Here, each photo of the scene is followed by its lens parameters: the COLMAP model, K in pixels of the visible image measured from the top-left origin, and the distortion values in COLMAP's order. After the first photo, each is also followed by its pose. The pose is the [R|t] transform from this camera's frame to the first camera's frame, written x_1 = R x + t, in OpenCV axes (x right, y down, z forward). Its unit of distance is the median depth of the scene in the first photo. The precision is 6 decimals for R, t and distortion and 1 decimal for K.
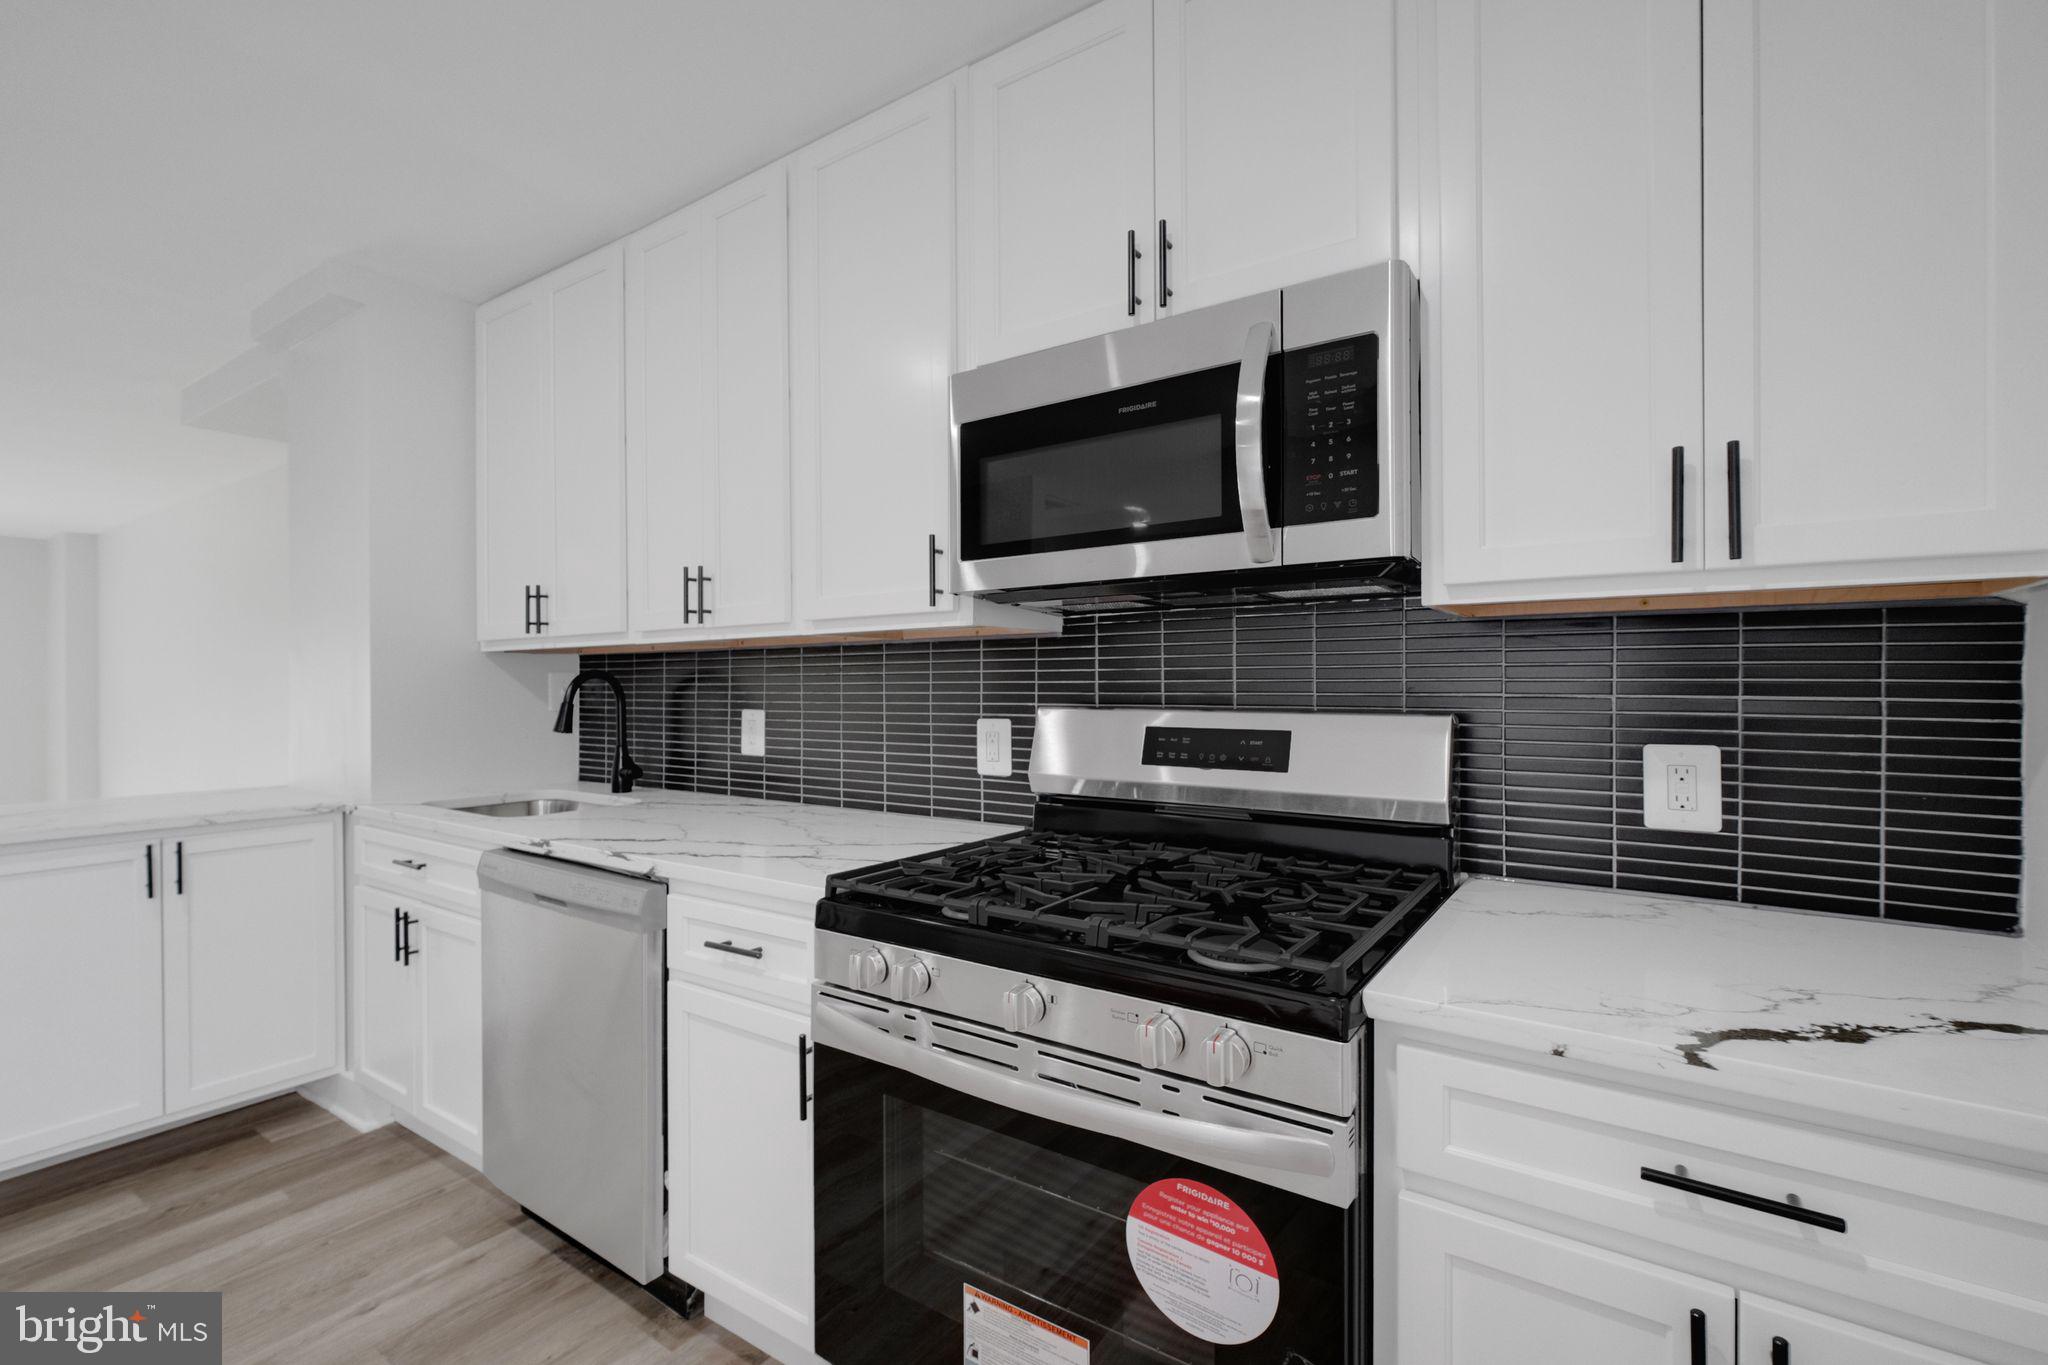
lens RADIAL K [[883.2, 0, 1024.0], [0, 883.2, 682.5], [0, 0, 1]] dist [-0.001123, -0.000311]
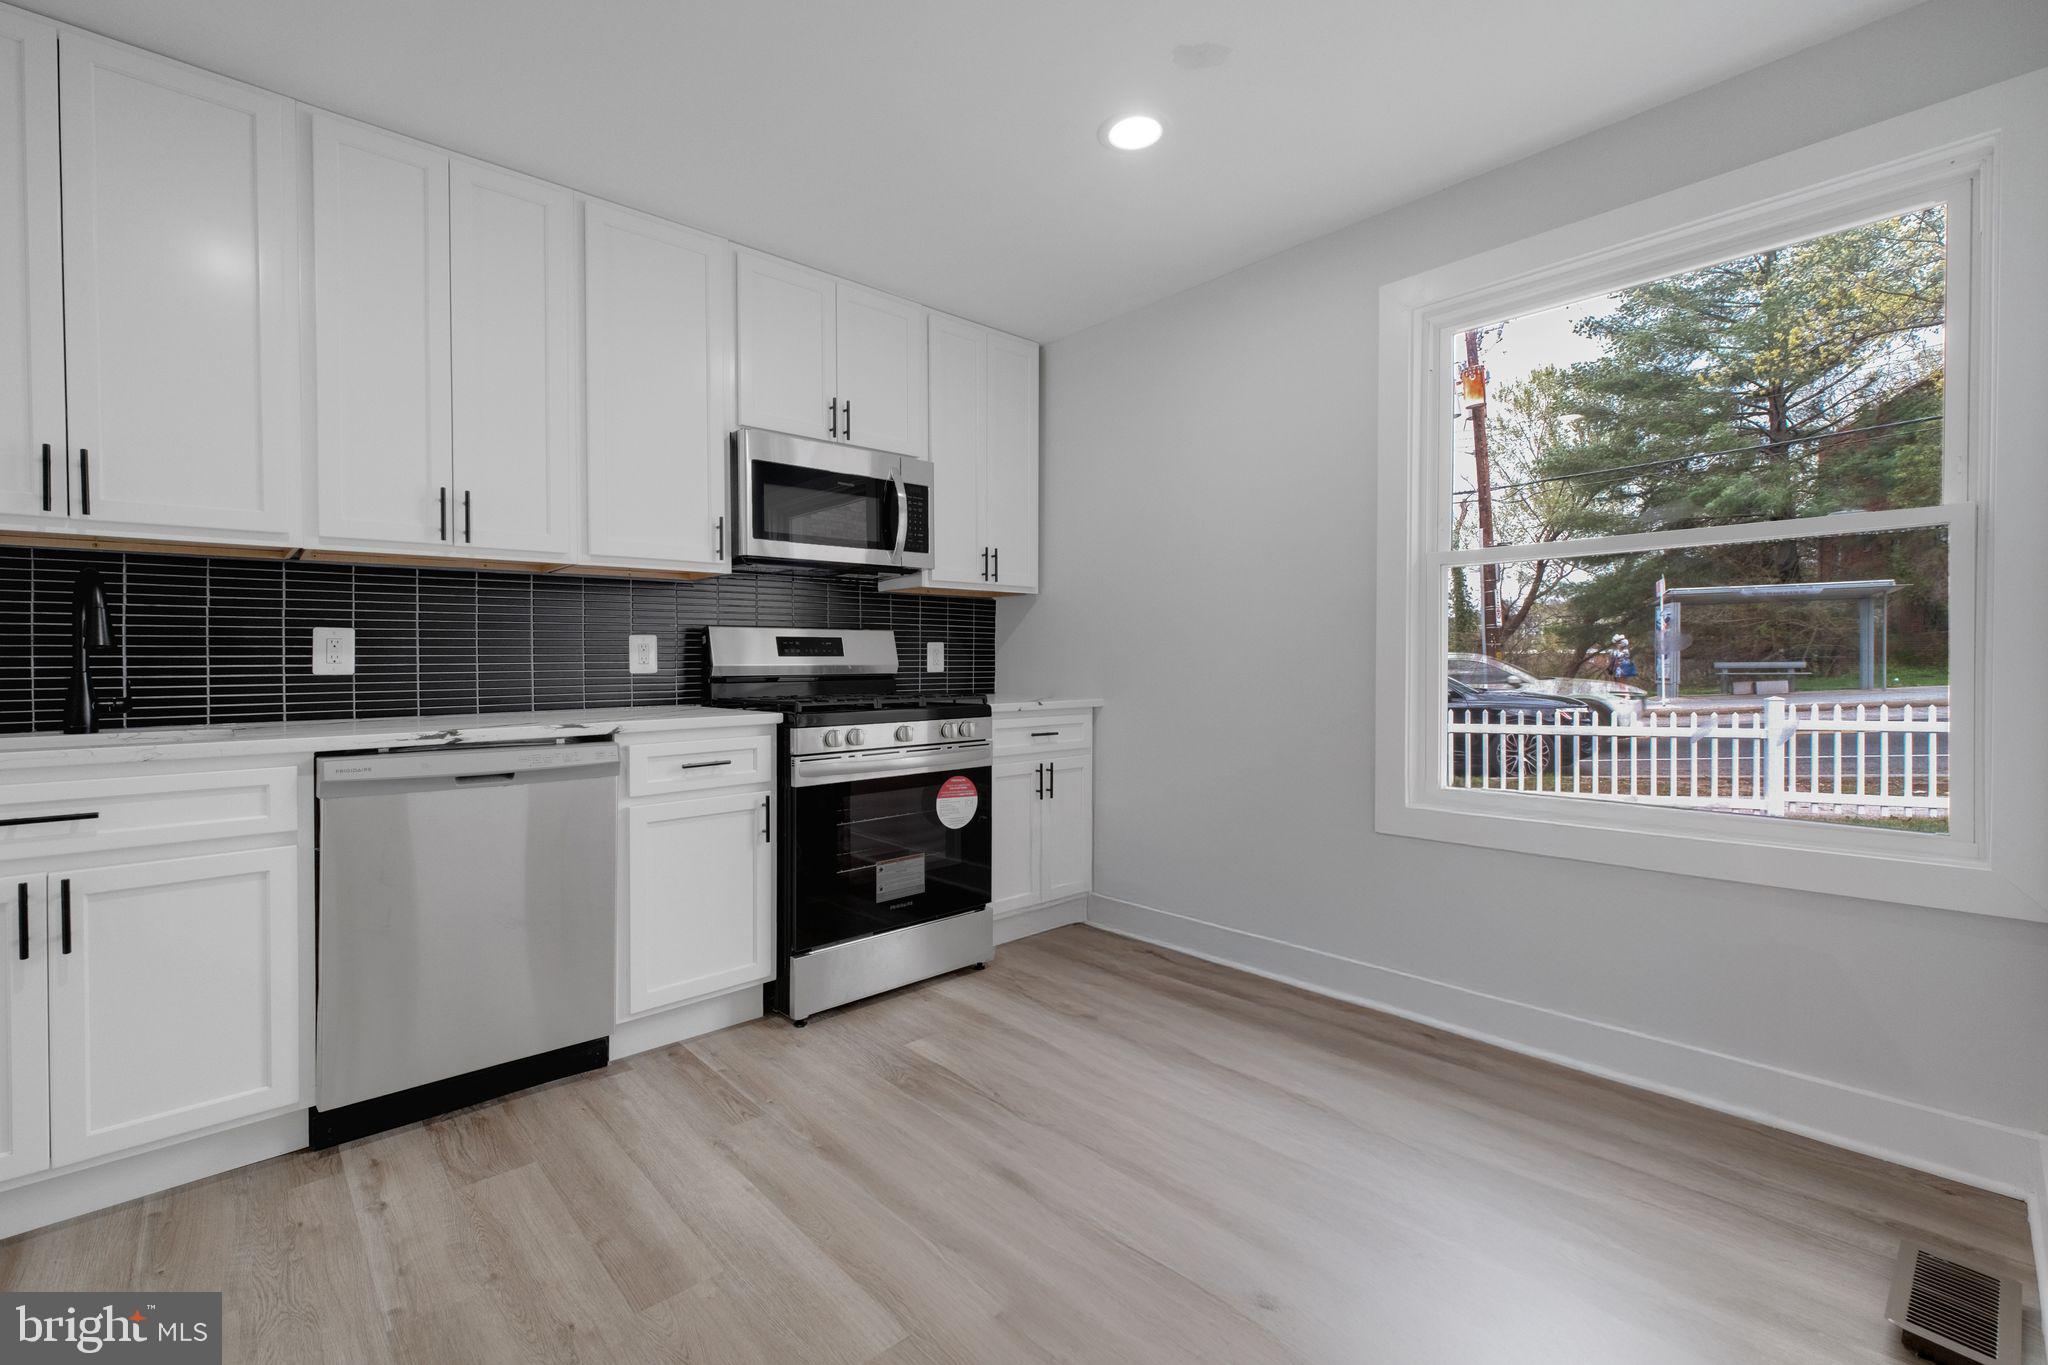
lens RADIAL K [[883.2, 0, 1024.0], [0, 883.2, 682.5], [0, 0, 1]] dist [-0.001123, -0.000311]
pose [[0.215453, -0.024105, 0.976217, -1.584783], [0.009290, 0.999701, 0.022635, 0.111008], [-0.976470, 0.004192, 0.215613, 0.082461]]
